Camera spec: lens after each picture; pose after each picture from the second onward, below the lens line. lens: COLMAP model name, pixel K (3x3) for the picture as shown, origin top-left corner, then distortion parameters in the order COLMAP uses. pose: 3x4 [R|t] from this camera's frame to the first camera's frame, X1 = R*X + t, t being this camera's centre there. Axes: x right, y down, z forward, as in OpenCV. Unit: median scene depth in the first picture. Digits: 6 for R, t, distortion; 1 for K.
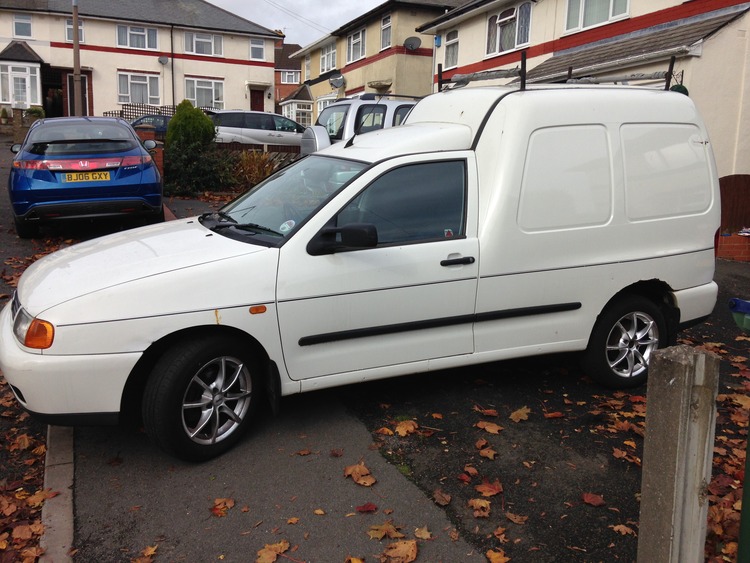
lens RADIAL K [[734.3, 0, 375.0], [0, 734.3, 281.5], [0, 0, 1]] dist [0.111230, -0.172367]
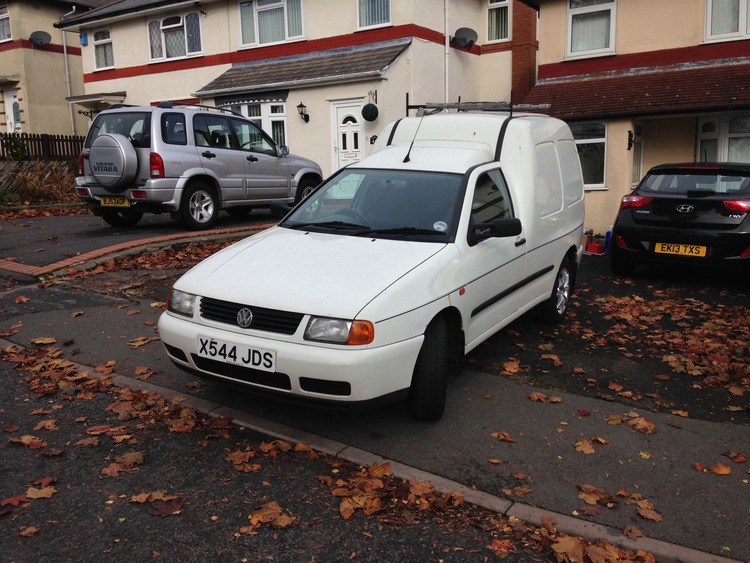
lens RADIAL K [[734.3, 0, 375.0], [0, 734.3, 281.5], [0, 0, 1]] dist [0.111230, -0.172367]
pose [[0.794378, -0.118872, 0.595678, -0.290746], [0.116893, 0.992251, 0.042126, -0.013995], [-0.596070, 0.036166, 0.802118, 0.018189]]
